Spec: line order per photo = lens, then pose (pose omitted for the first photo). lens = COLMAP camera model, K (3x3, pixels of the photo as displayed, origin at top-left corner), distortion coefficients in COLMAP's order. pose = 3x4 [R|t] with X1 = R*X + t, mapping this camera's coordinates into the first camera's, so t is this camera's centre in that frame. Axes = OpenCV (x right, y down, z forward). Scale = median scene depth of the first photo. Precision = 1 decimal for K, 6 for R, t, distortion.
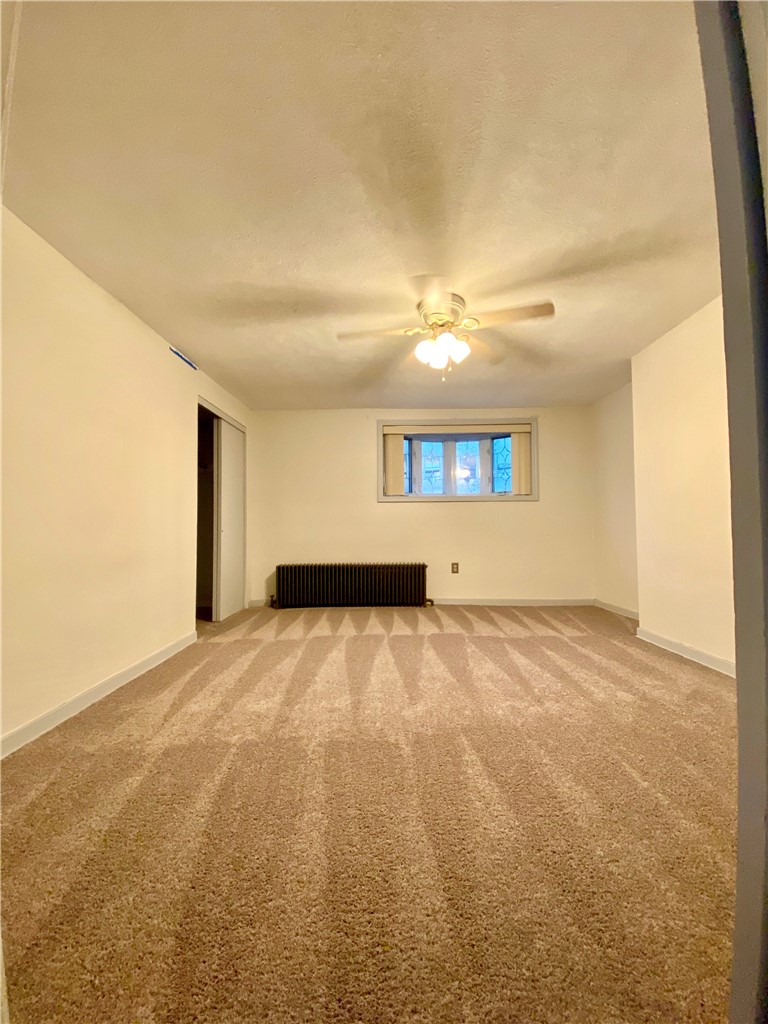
lens RADIAL K [[411.9, 0, 381.7], [0, 411.9, 515.1], [0, 0, 1]] dist [0.001271, -0.000076]
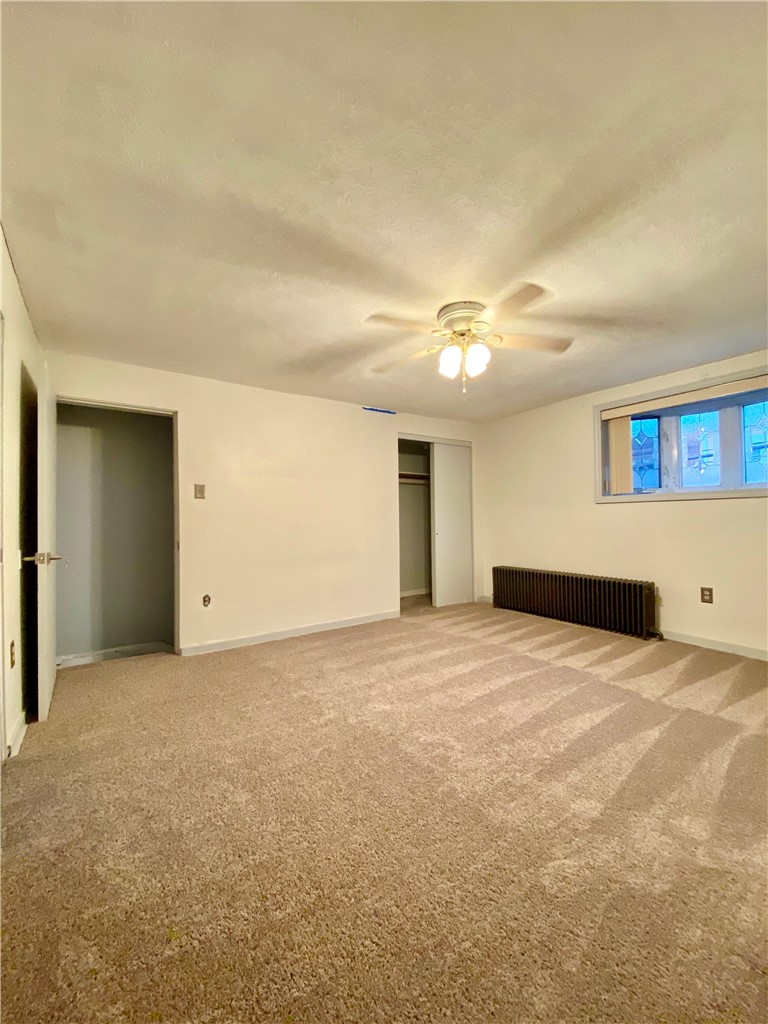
lens RADIAL K [[411.9, 0, 380.1], [0, 411.9, 510.8], [0, 0, 1]] dist [0.001271, -0.000076]
pose [[0.590327, -0.008870, -0.807116, 0.424459], [0.017040, 0.999854, 0.001475, -0.025138], [0.806984, -0.014624, 0.590392, 0.148797]]
